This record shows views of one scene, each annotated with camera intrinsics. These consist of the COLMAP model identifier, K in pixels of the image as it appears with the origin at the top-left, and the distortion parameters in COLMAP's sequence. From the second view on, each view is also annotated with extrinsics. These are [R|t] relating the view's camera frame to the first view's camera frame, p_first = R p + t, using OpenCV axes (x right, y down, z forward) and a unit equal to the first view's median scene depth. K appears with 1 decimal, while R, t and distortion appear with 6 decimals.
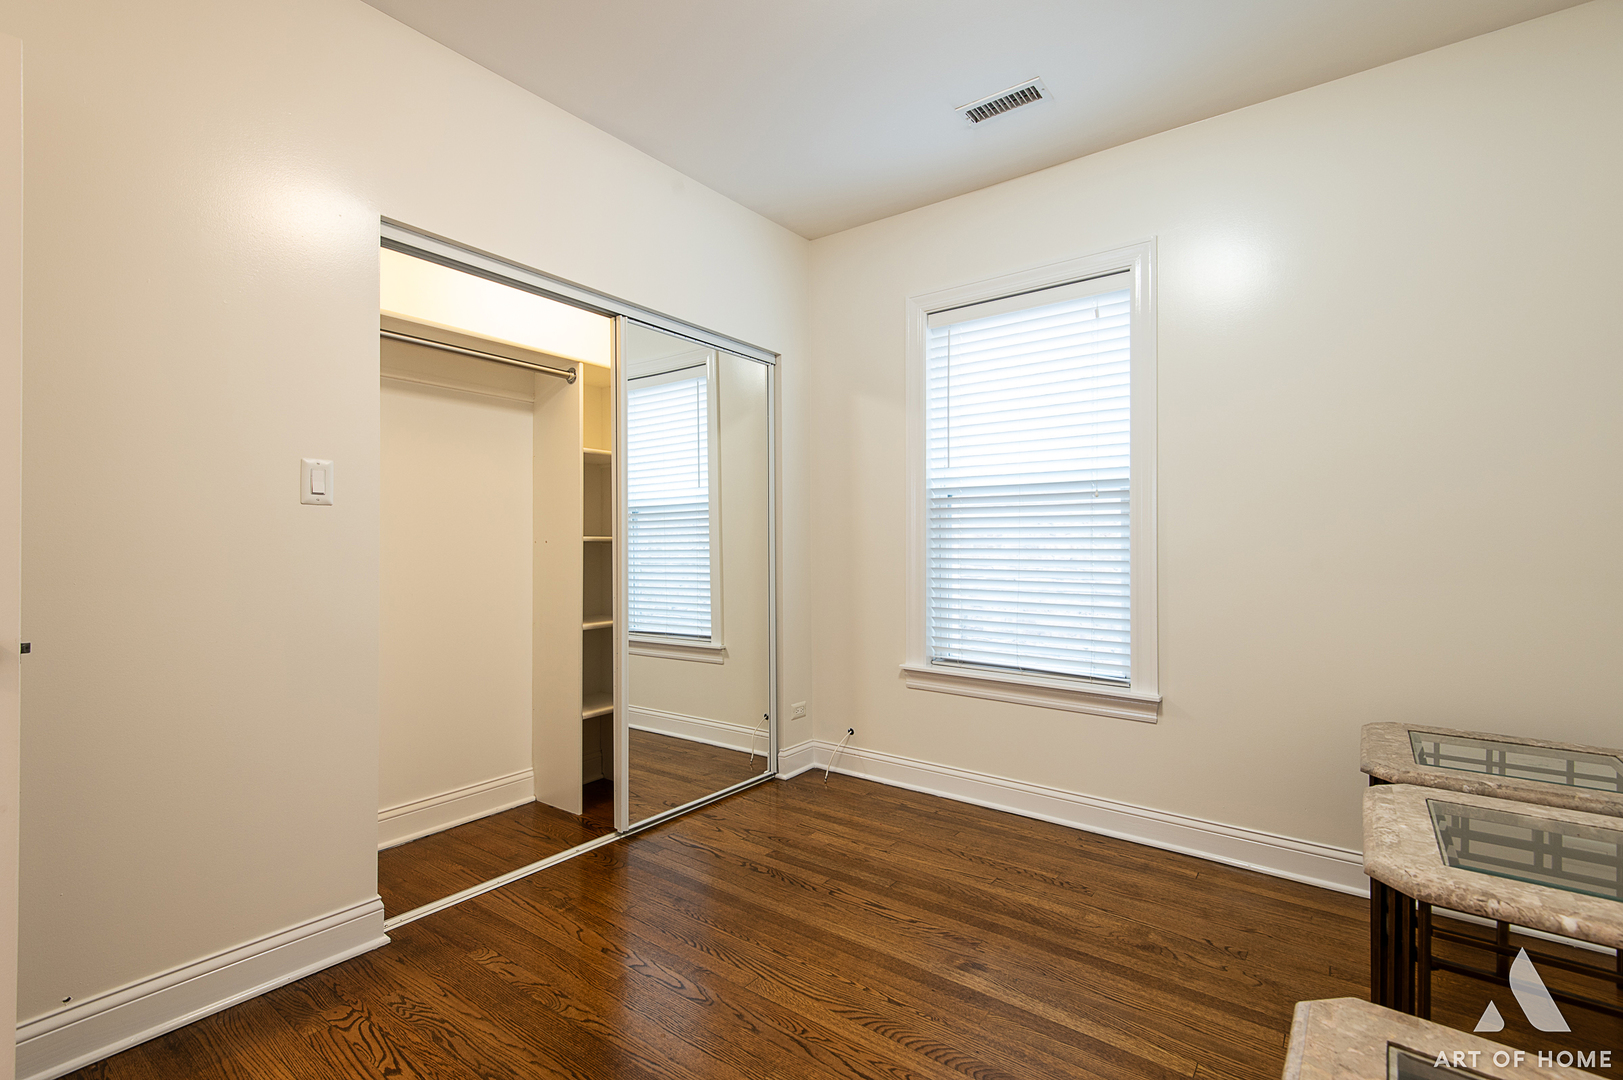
lens RADIAL K [[729.0, 0, 810.2], [0, 729.0, 542.4], [0, 0, 1]] dist [0.025392, -0.014025]
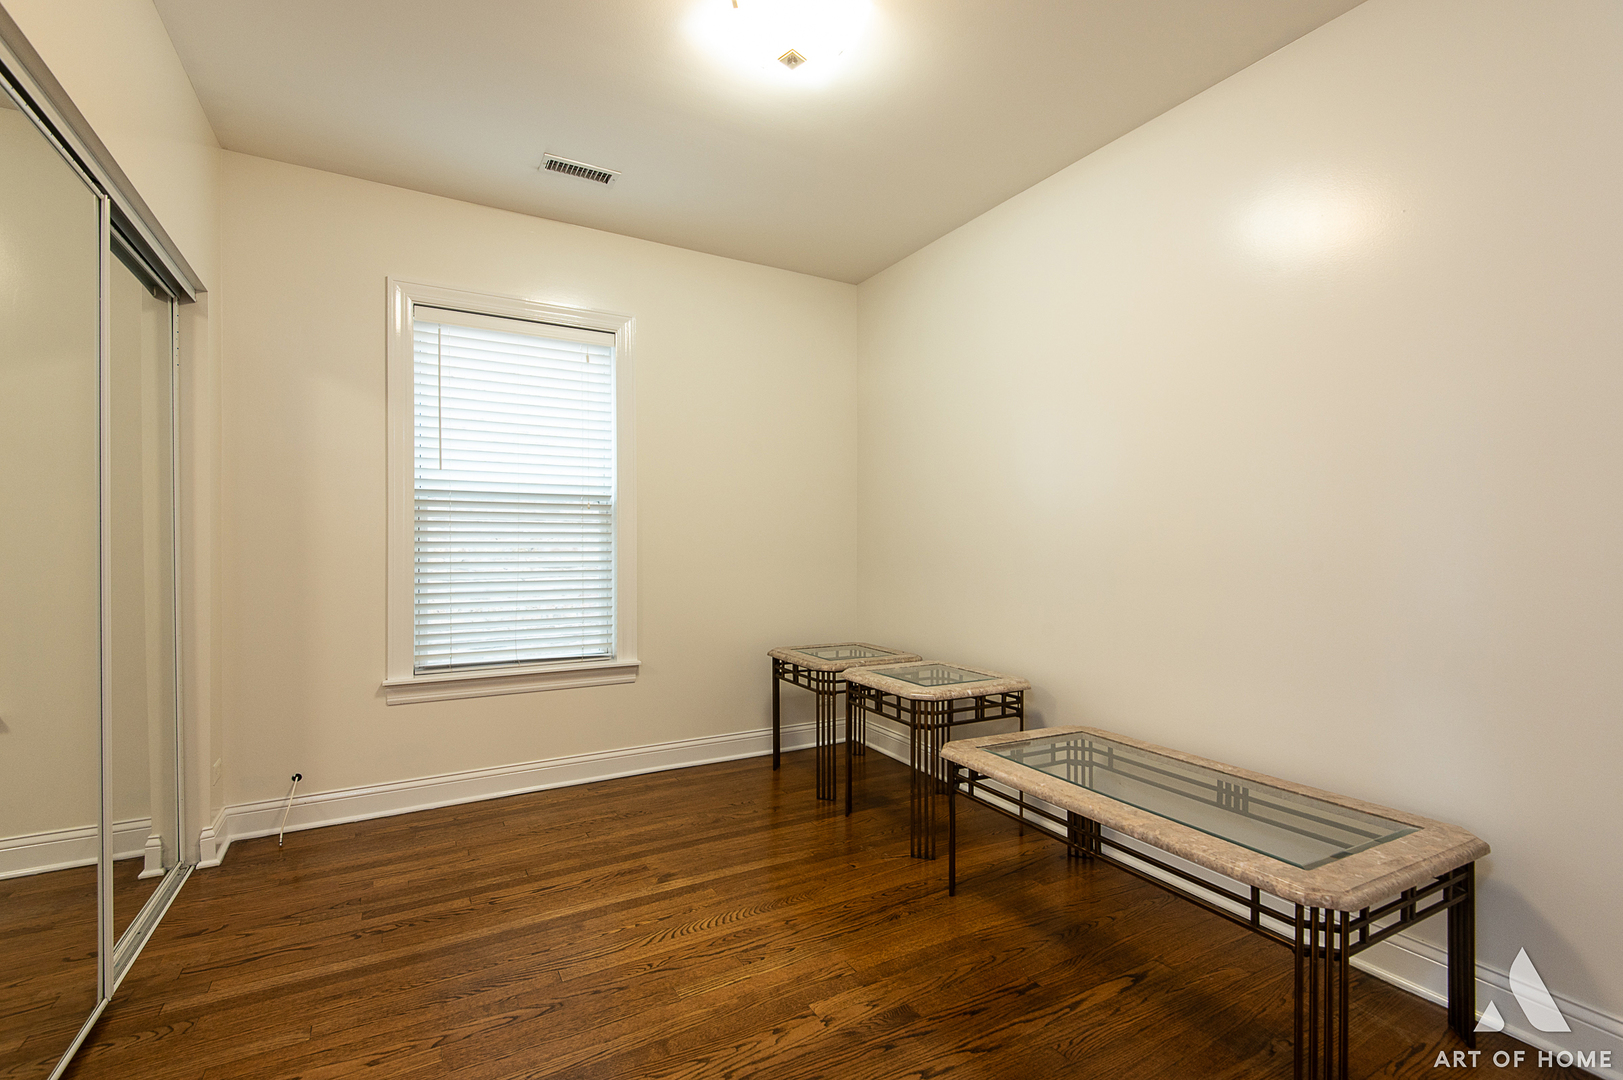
lens RADIAL K [[729.0, 0, 799.3], [0, 729.0, 542.4], [0, 0, 1]] dist [0.025392, -0.014025]
pose [[0.402246, -0.000086, 0.915531, -0.617037], [0.001907, 0.999998, -0.000744, -0.004125], [-0.915529, 0.002046, 0.402246, 0.195154]]
